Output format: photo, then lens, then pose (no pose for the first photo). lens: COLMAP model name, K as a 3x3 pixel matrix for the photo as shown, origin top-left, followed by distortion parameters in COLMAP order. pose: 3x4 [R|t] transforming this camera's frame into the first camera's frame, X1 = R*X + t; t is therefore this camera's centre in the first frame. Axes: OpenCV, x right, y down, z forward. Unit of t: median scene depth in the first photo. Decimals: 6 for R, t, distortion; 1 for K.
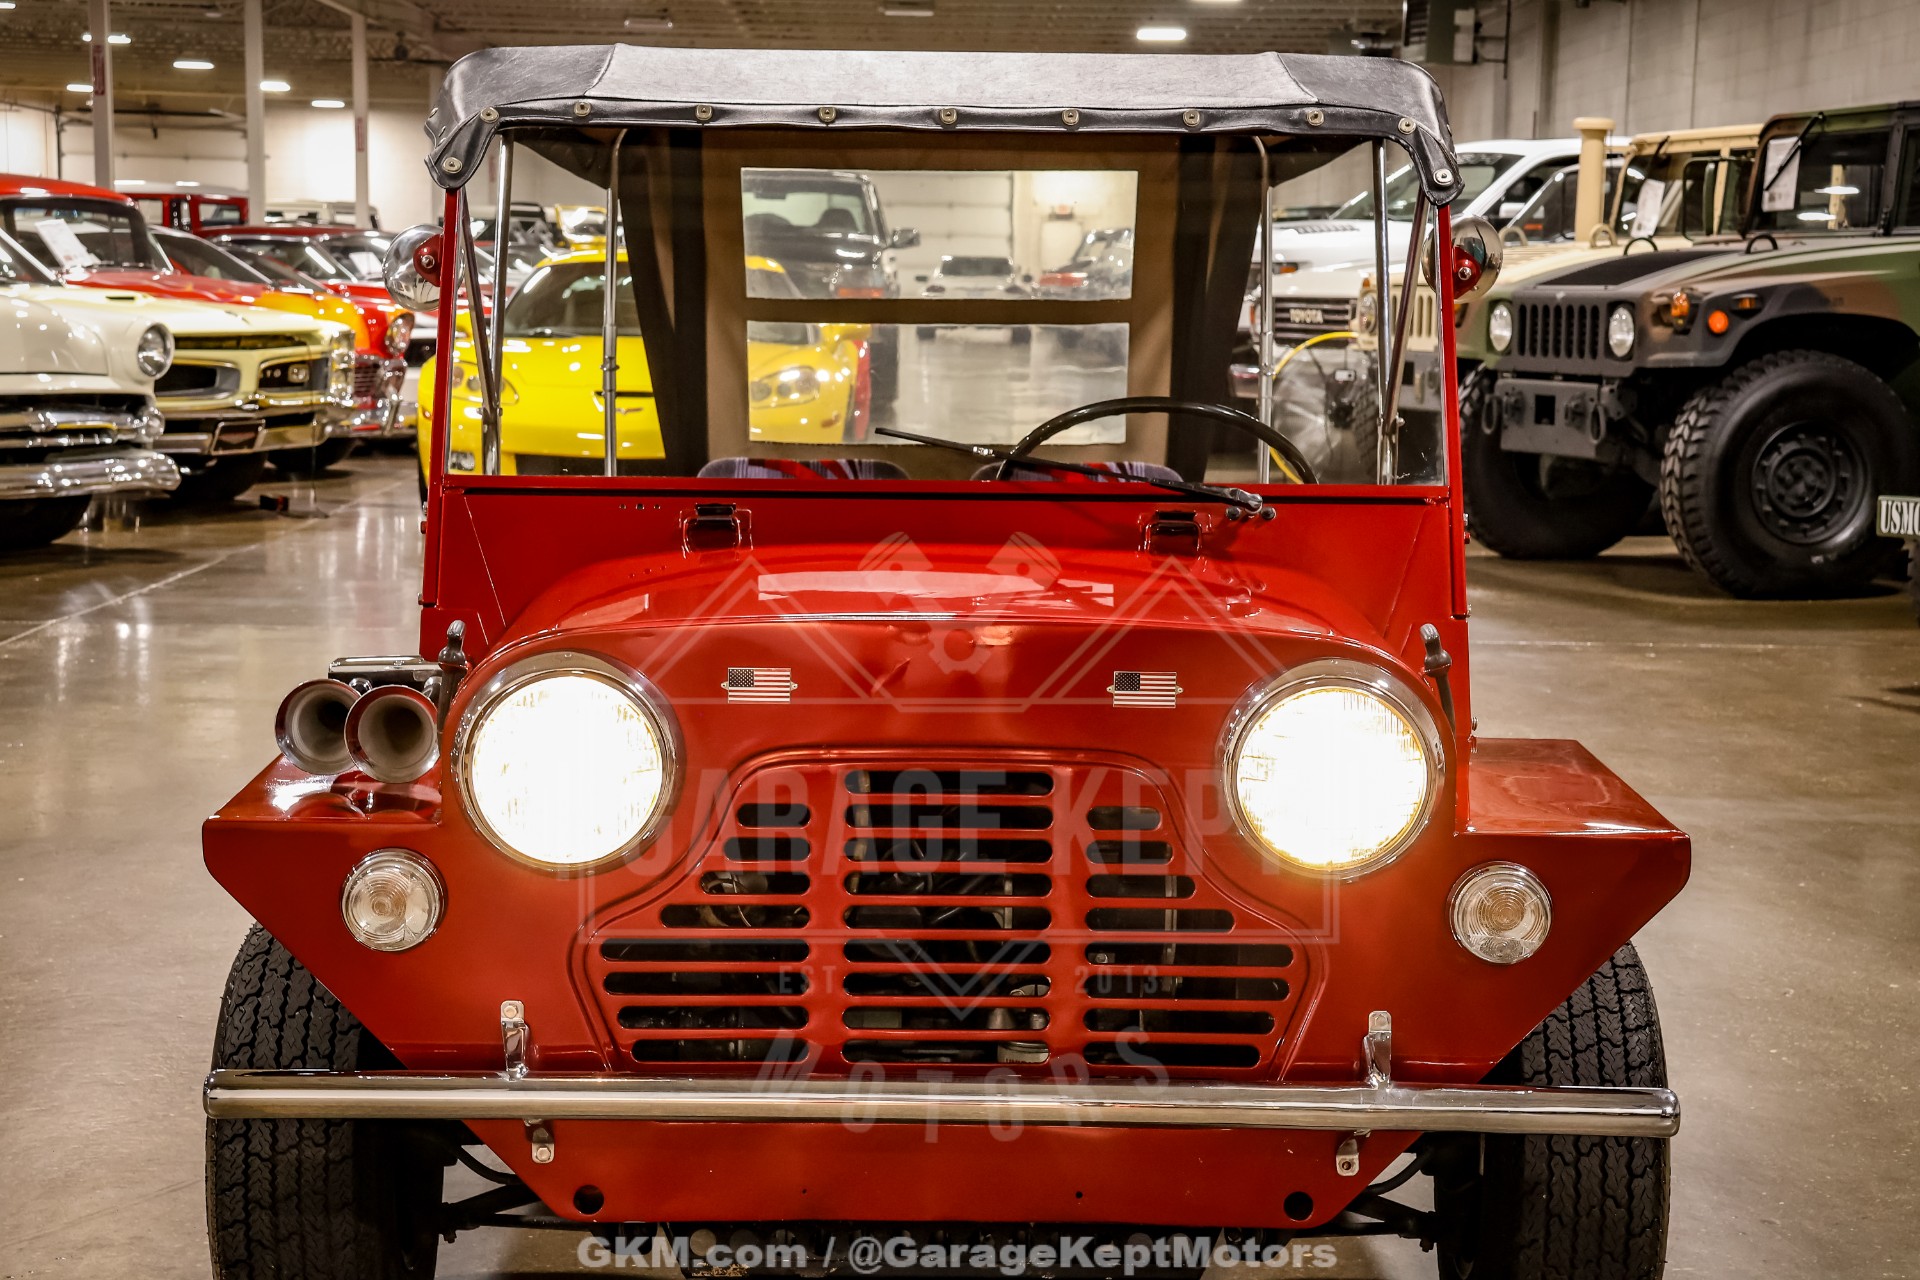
lens RADIAL K [[3384.2, 0, 944.5], [0, 3384.2, 638.1], [0, 0, 1]] dist [0.226439, 0.000000]
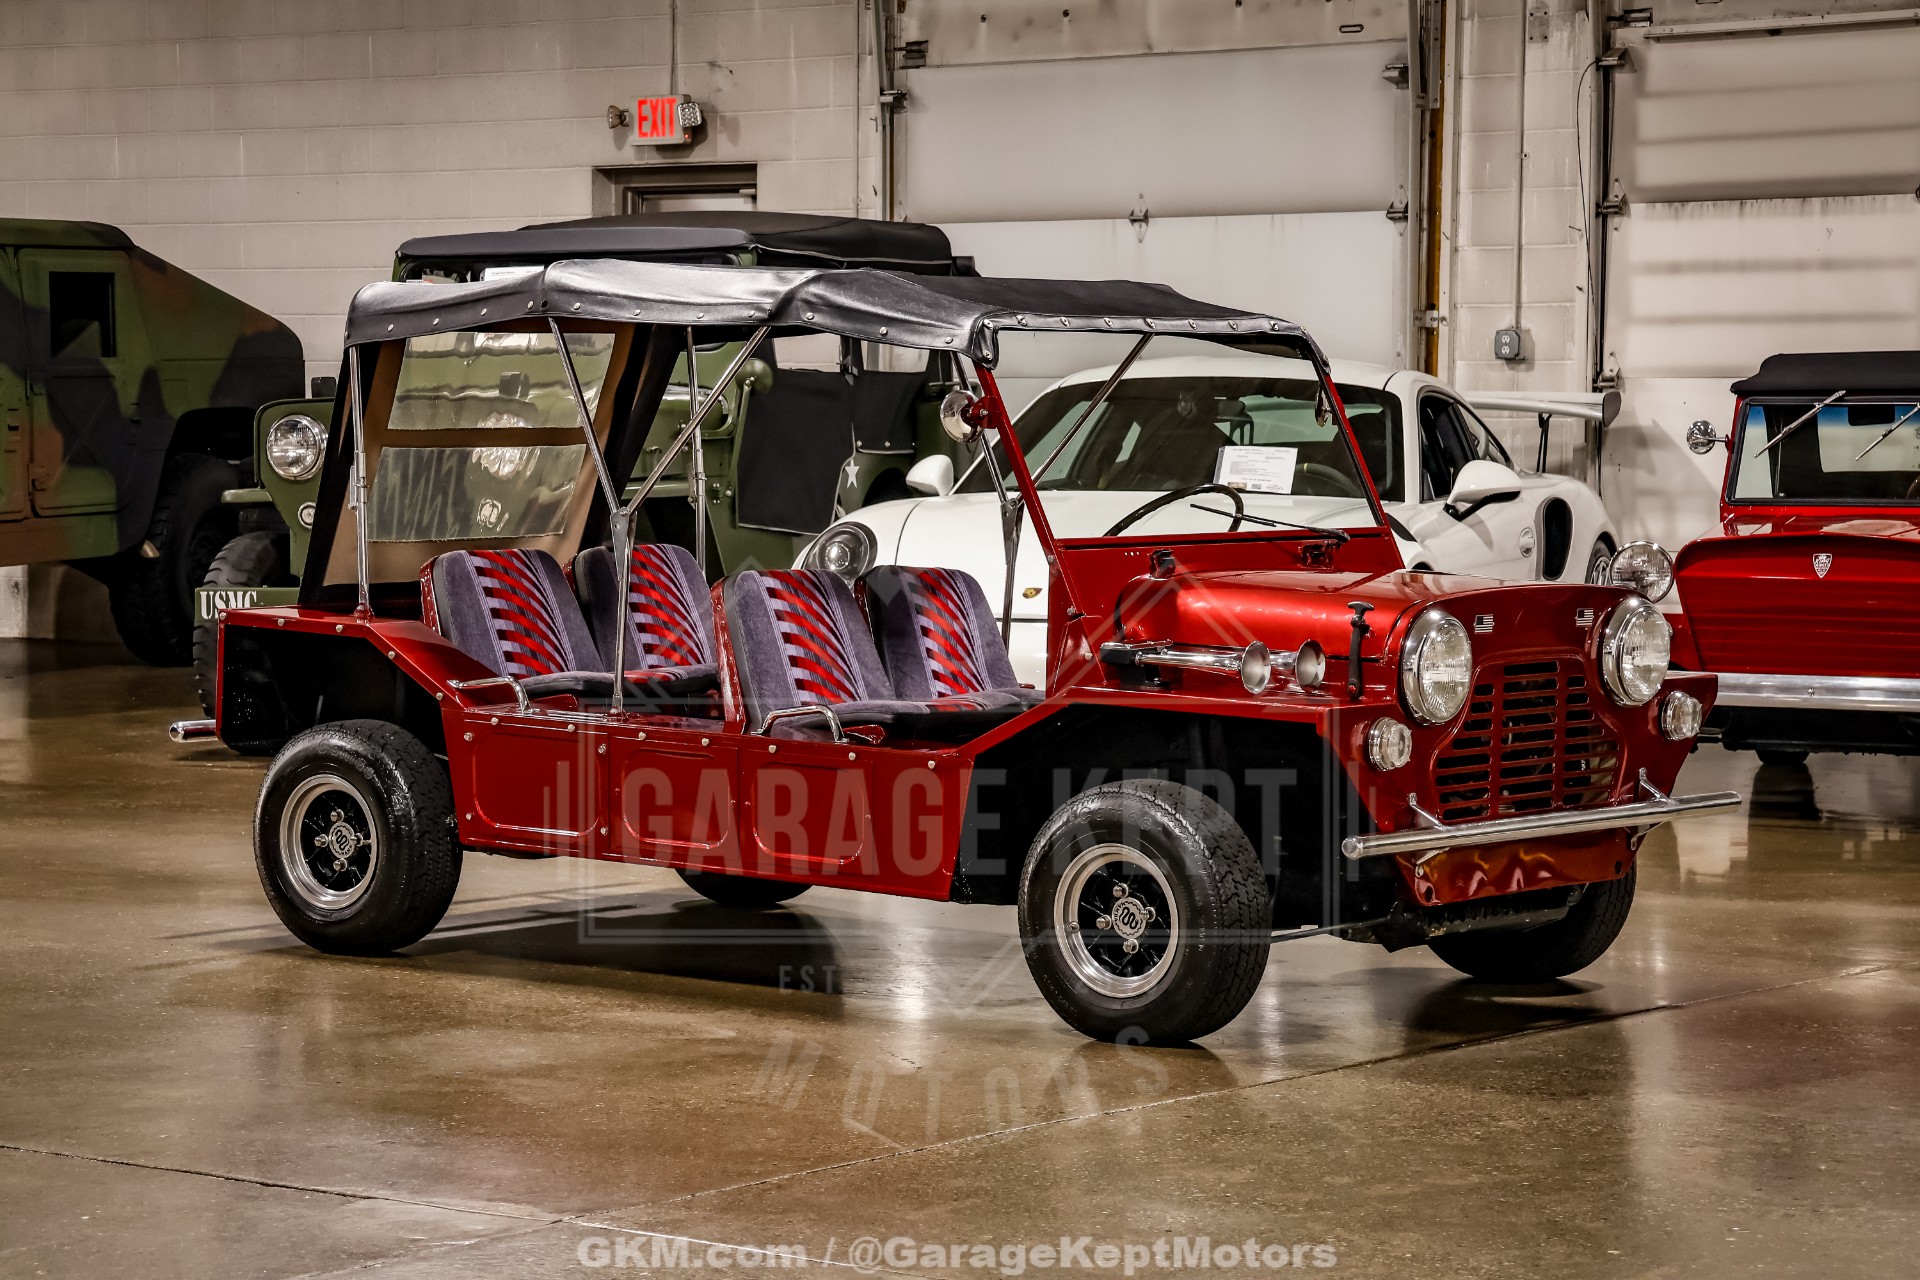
lens RADIAL K [[4449.5, 0, 957.7], [0, 4449.5, 638.6], [0, 0, 1]] dist [0.390560, 0.000000]
pose [[0.632667, -0.050411, 0.772782, -2.117975], [0.083953, 0.996463, -0.003729, 0.005751], [-0.769860, 0.067237, 0.634661, -0.399256]]
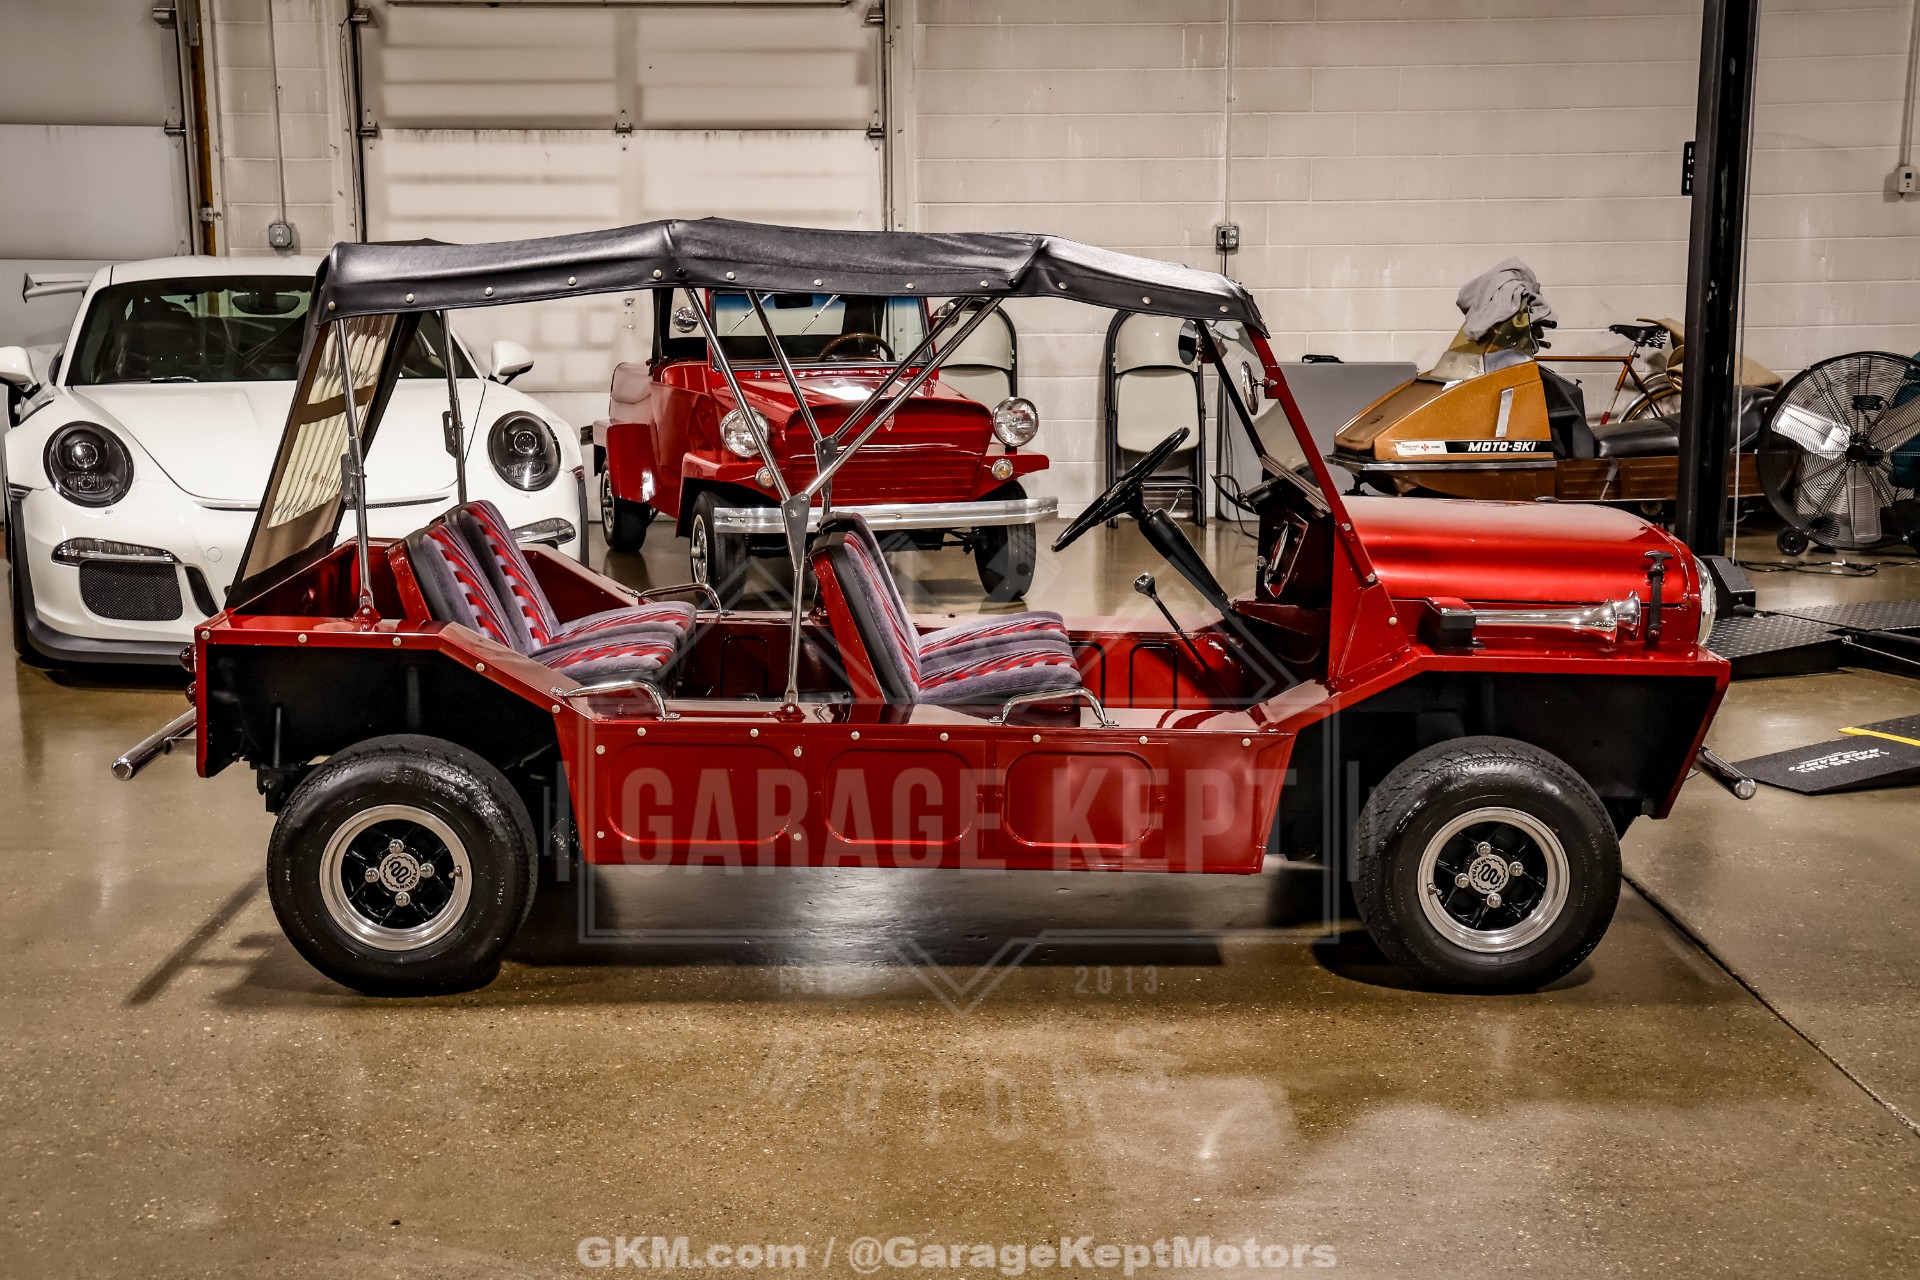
lens RADIAL K [[2576.9, 0, 942.7], [0, 2576.9, 619.6], [0, 0, 1]] dist [0.119757, 0.000000]
pose [[0.021166, -0.164633, 0.986128, -1.619548], [0.111742, 0.980558, 0.161304, -0.252755], [-0.993512, 0.106778, 0.039151, 1.300680]]
